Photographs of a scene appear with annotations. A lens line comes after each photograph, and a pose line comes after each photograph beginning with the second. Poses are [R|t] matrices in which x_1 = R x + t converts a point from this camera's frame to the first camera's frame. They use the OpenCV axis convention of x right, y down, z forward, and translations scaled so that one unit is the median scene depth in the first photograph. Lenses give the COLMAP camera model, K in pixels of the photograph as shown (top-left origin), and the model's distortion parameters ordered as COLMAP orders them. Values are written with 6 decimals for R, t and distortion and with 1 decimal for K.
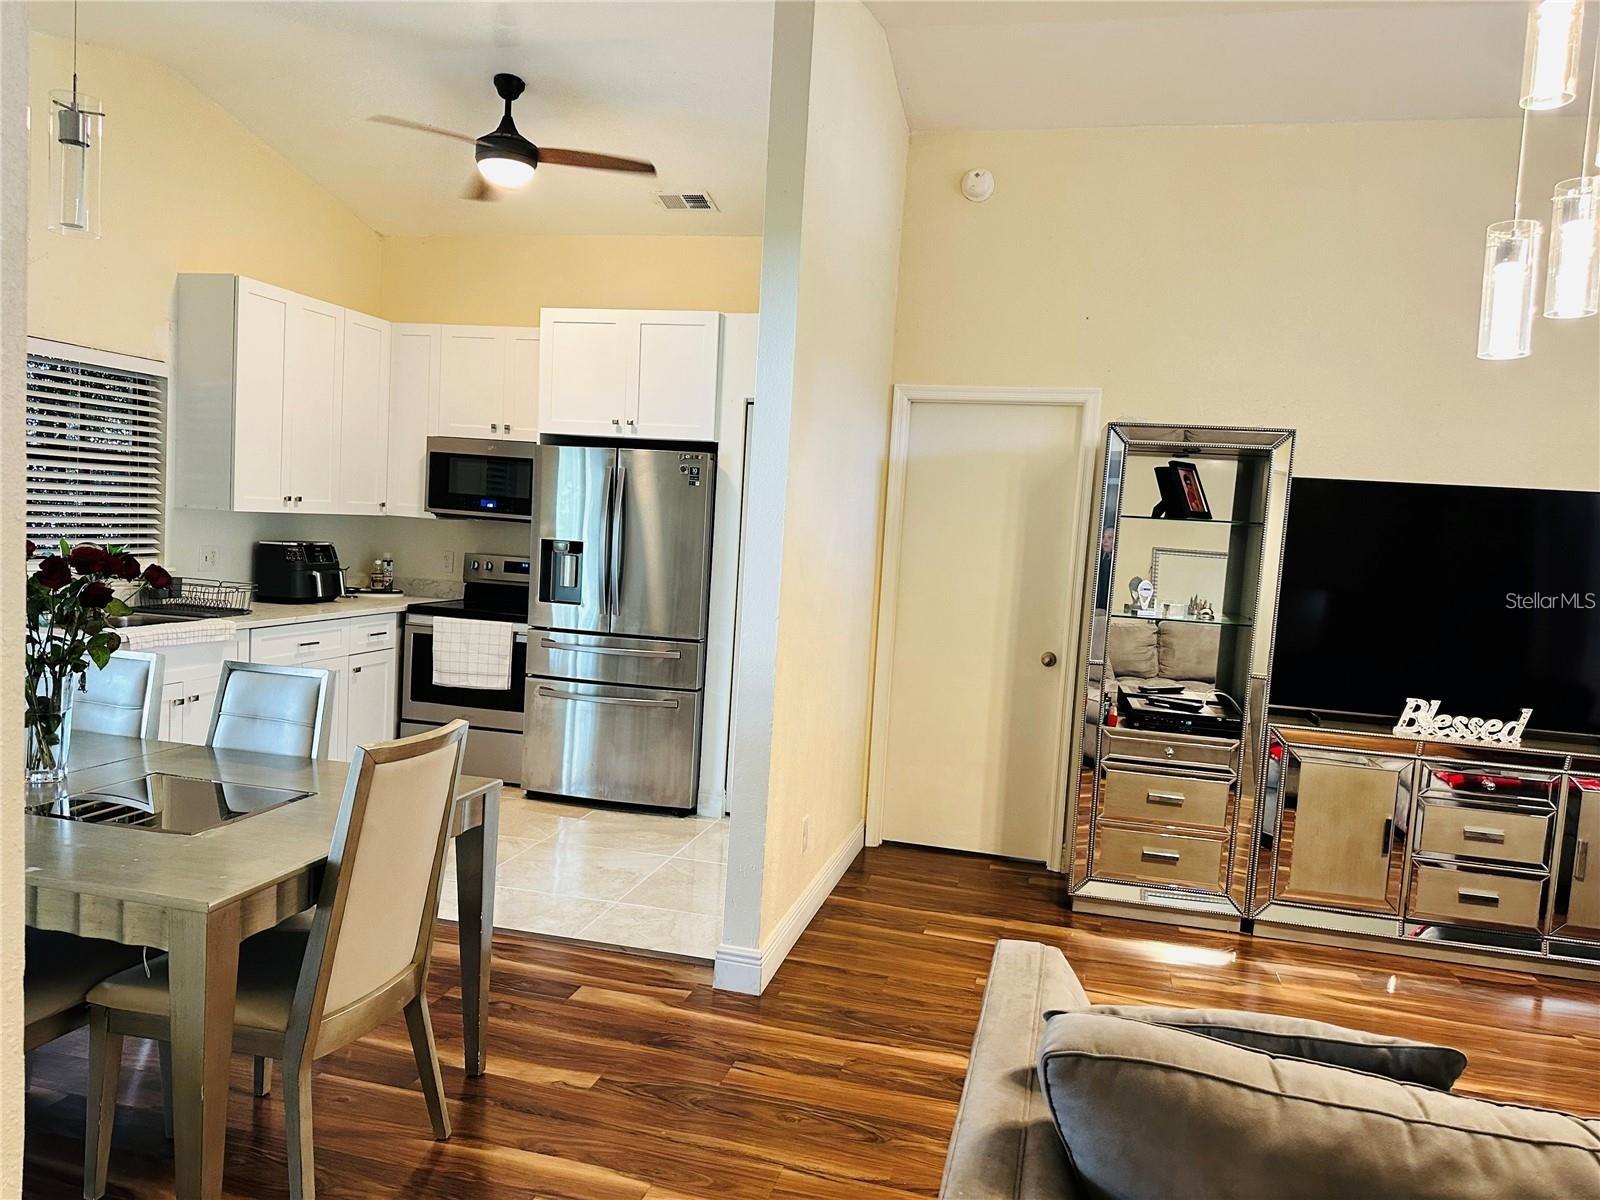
lens RADIAL K [[1127.8, 0, 793.6], [0, 1127.8, 610.3], [0, 0, 1]] dist [0.095548, -0.138732]
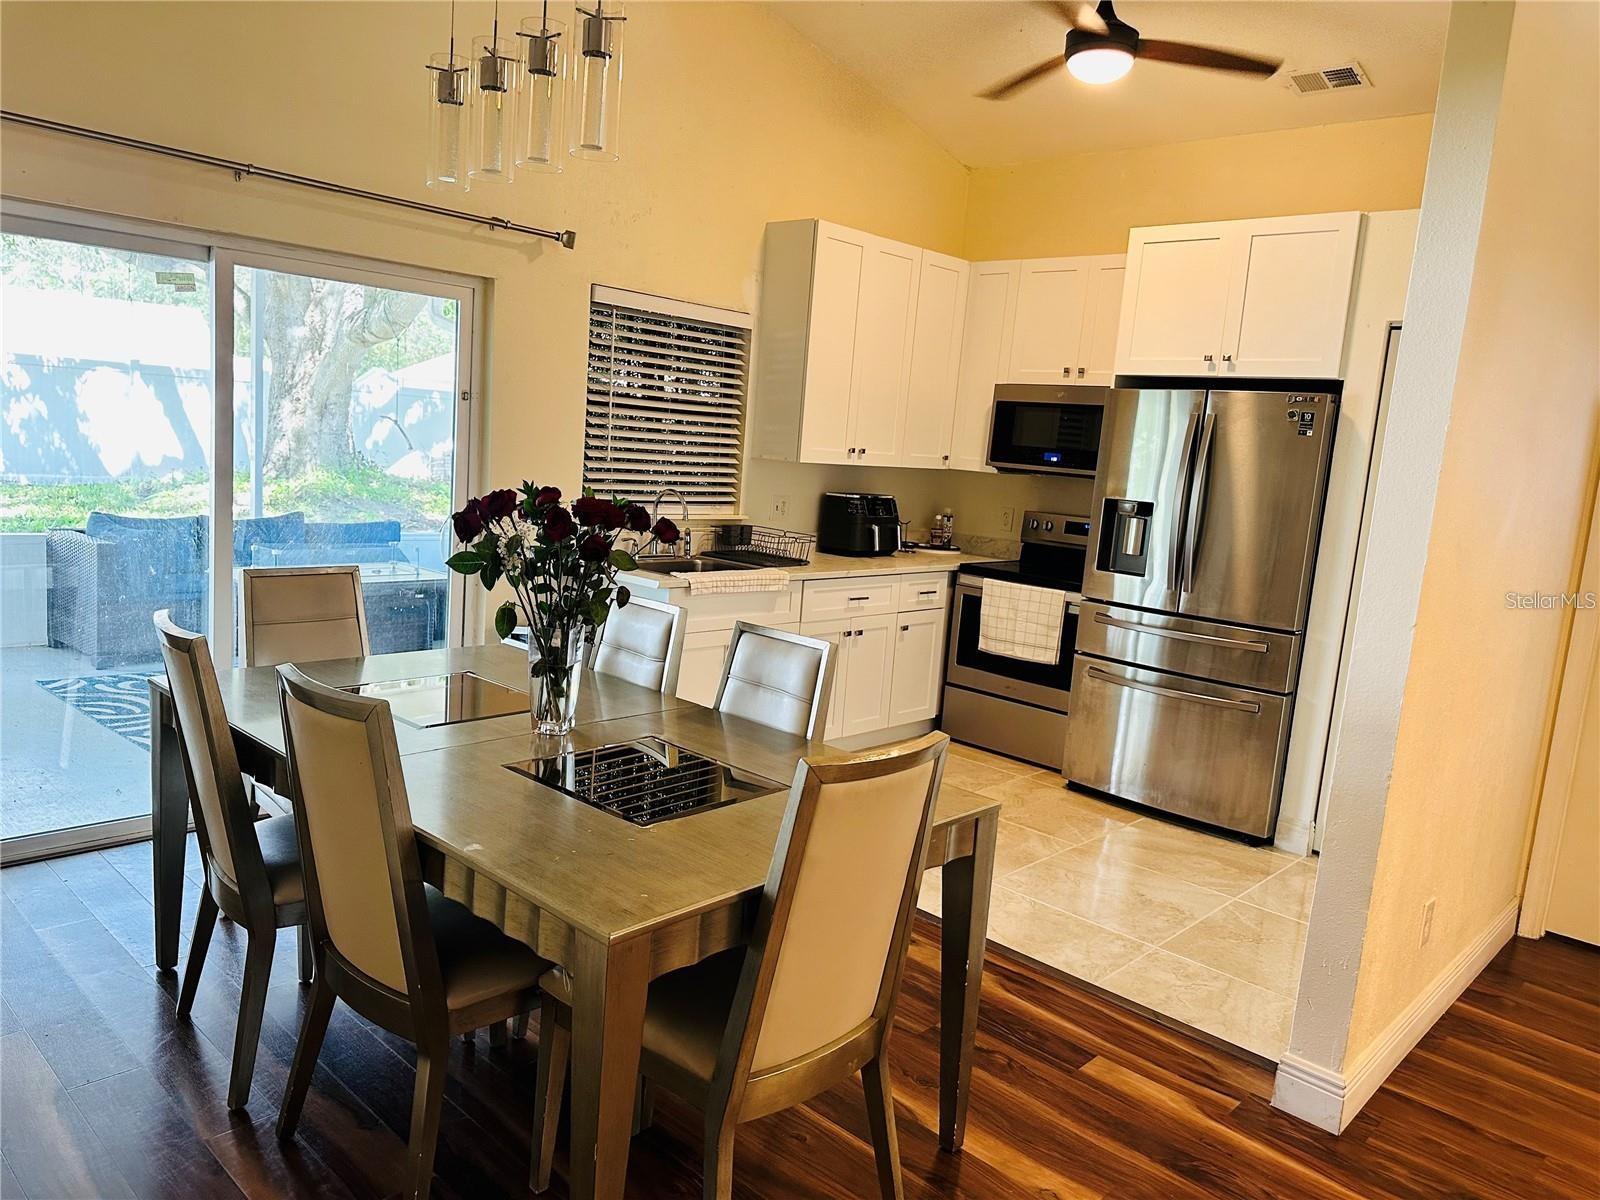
lens RADIAL K [[1127.8, 0, 793.6], [0, 1127.8, 610.3], [0, 0, 1]] dist [0.095548, -0.138732]
pose [[0.872953, 0.080533, -0.481111, -0.005862], [-0.061074, 0.996561, 0.055998, -0.012147], [0.483966, -0.019500, 0.874869, 0.128673]]
